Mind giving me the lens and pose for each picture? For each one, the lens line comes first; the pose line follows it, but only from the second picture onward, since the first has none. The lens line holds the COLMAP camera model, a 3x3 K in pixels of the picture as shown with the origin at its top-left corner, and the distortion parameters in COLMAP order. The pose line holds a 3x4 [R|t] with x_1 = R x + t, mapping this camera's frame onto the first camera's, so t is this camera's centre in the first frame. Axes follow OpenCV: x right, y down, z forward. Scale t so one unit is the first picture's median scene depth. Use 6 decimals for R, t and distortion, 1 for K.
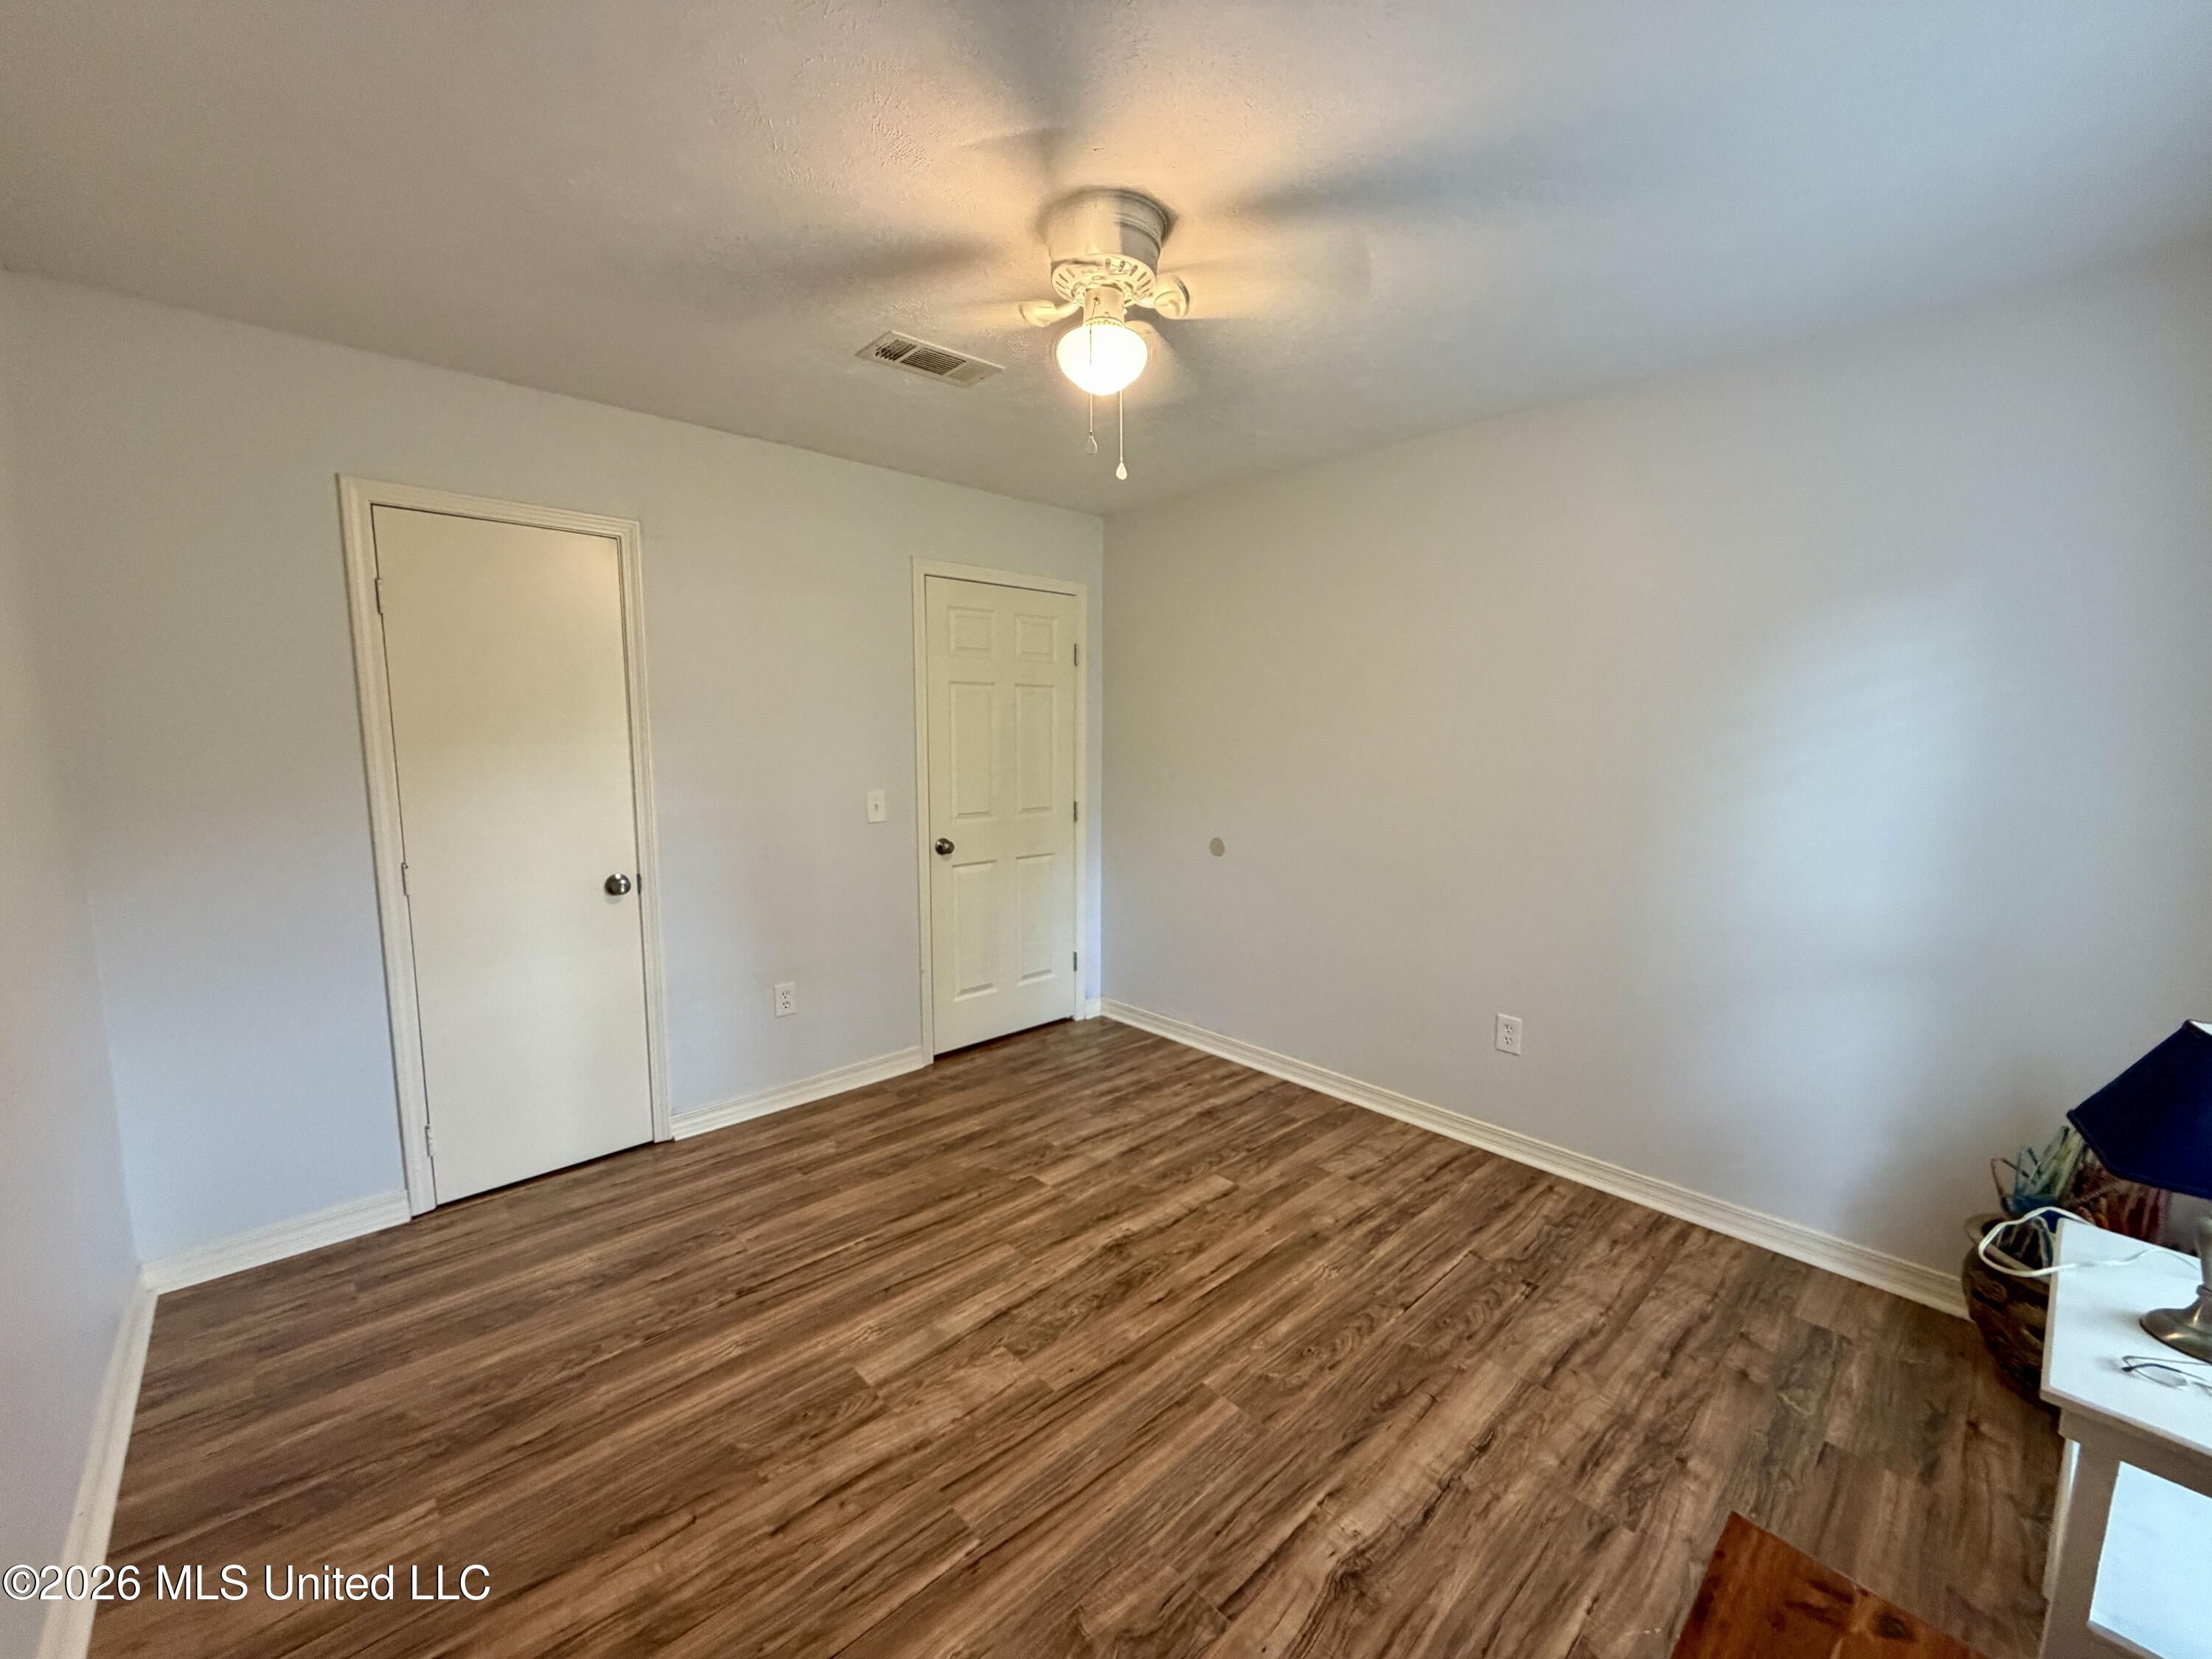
lens RADIAL K [[880.8, 0, 1098.9], [0, 880.8, 832.1], [0, 0, 1]] dist [0.000305, 0.000114]
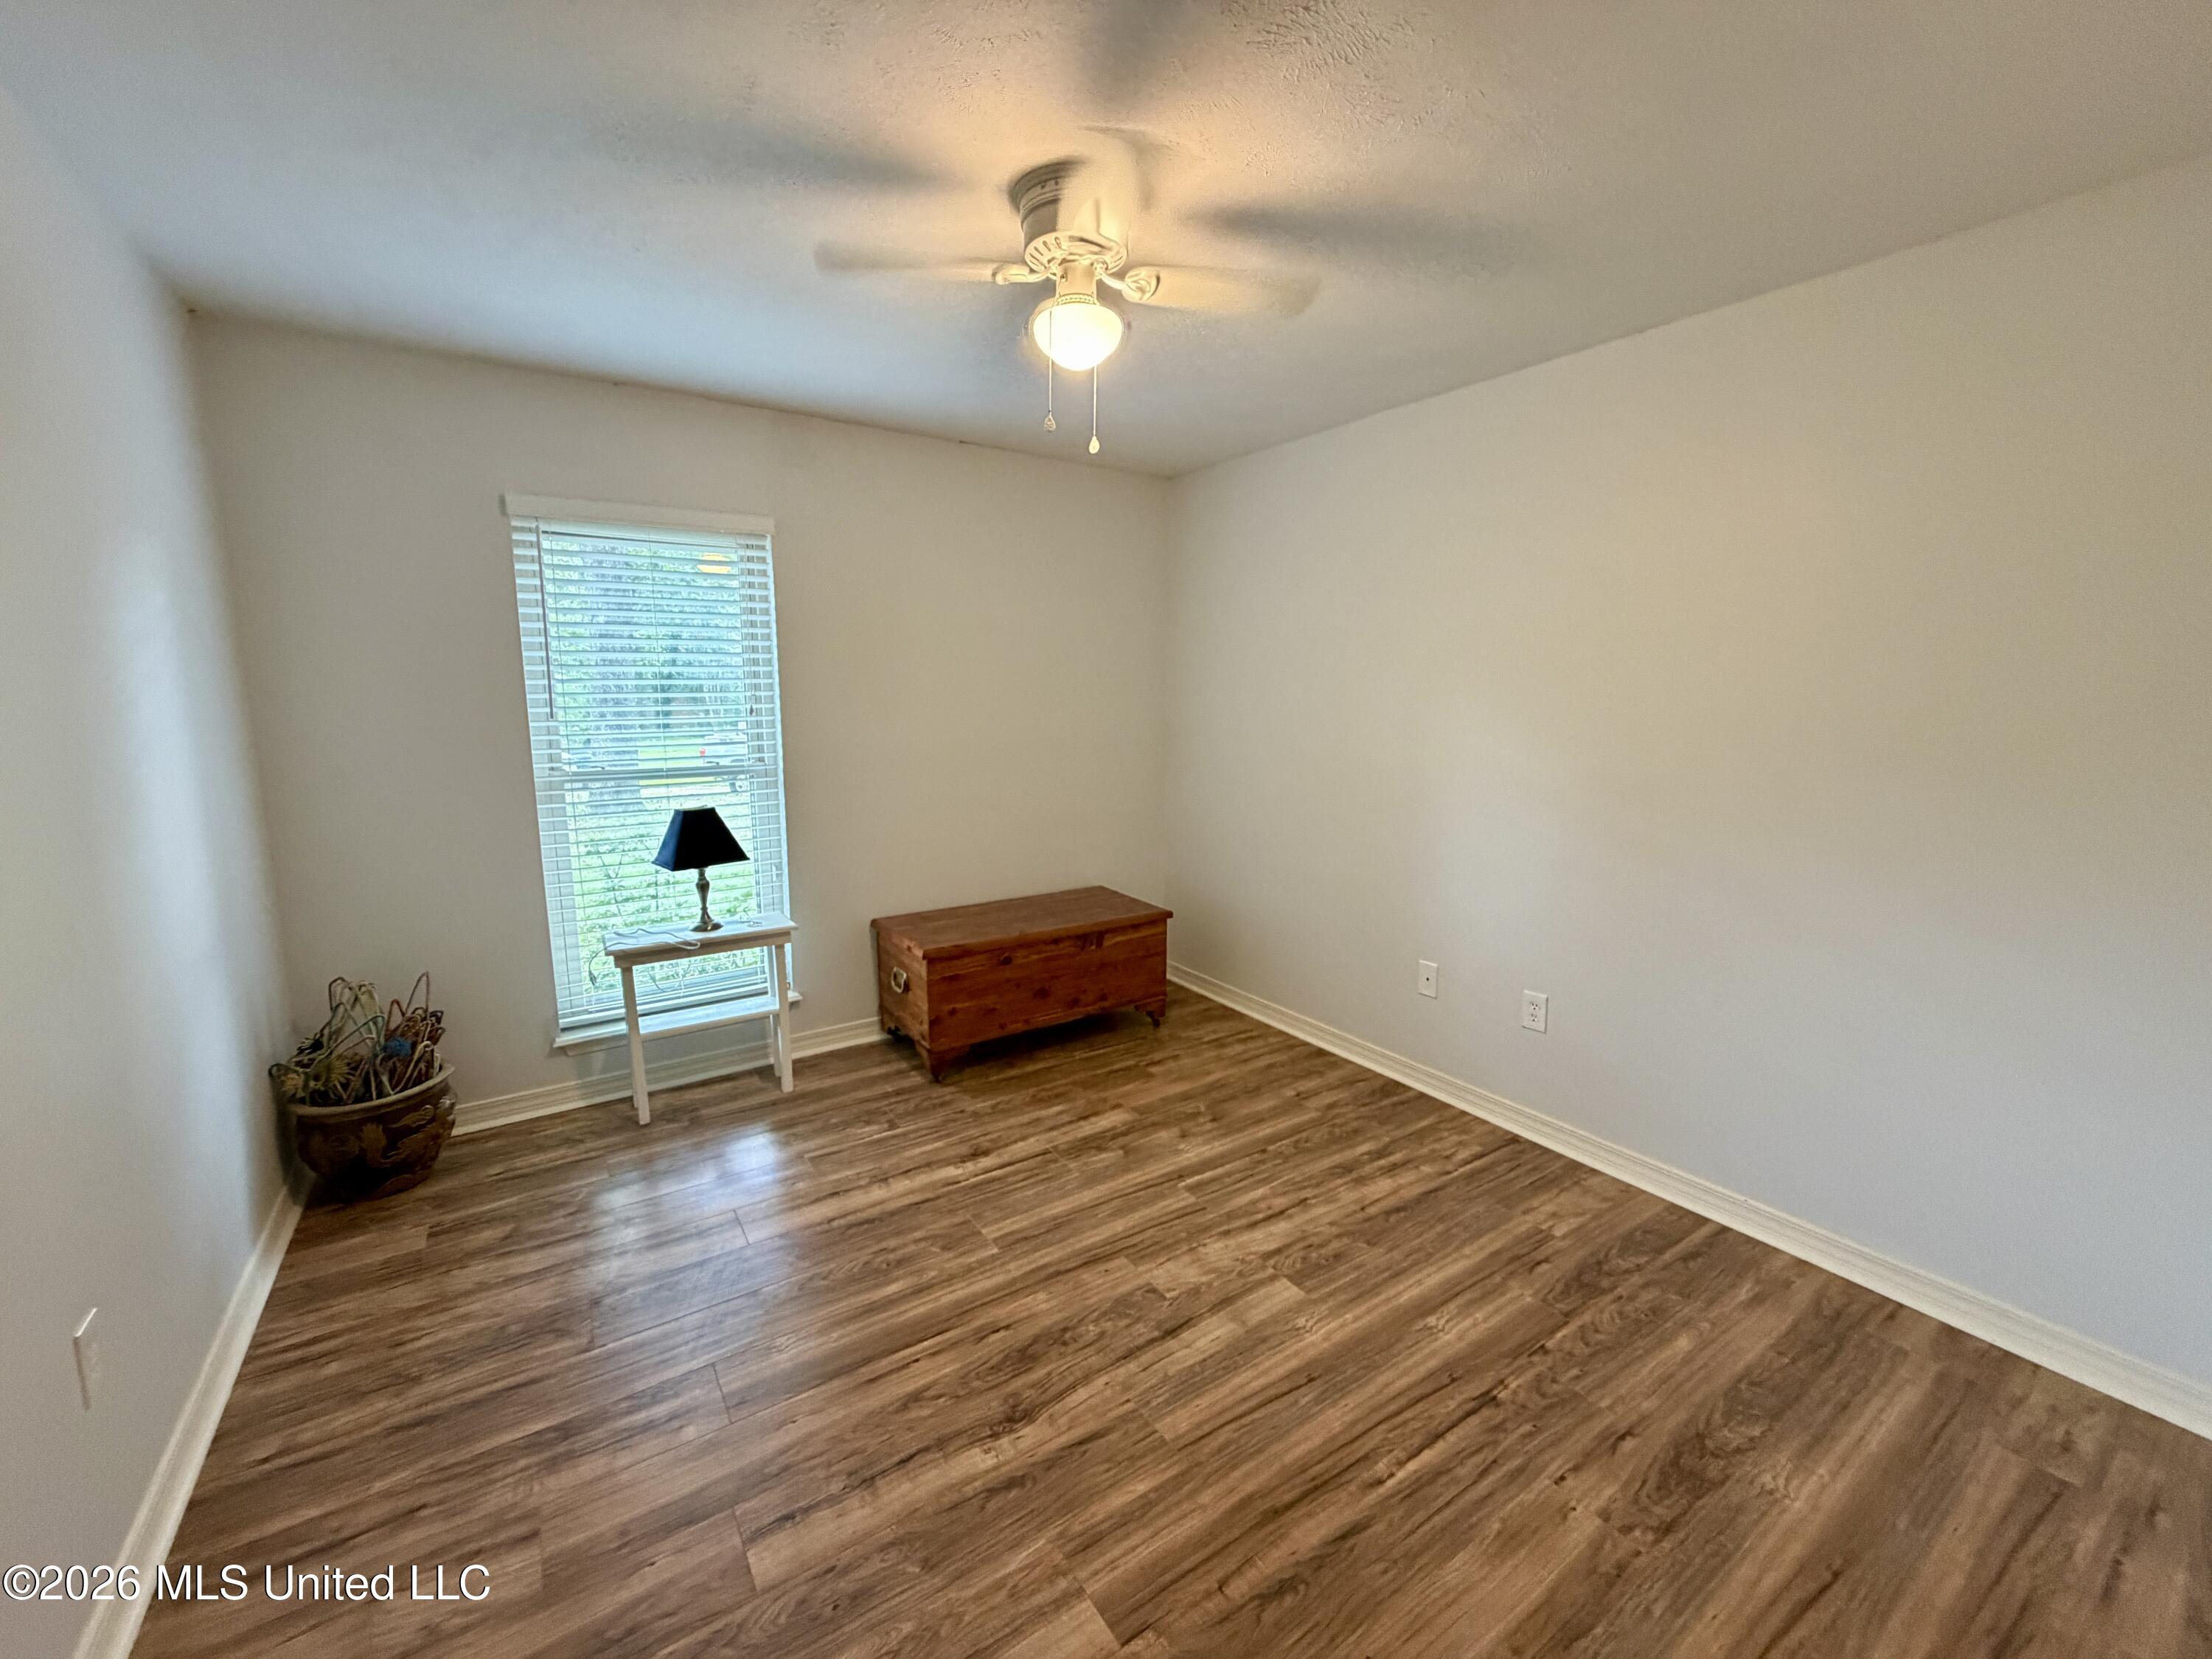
lens RADIAL K [[880.8, 0, 1098.9], [0, 880.8, 832.1], [0, 0, 1]] dist [0.000305, 0.000114]
pose [[-0.987008, -0.031915, 0.157469, -0.165447], [0.011892, 0.962874, 0.269690, -0.211620], [-0.160230, 0.268059, -0.949985, 1.757868]]
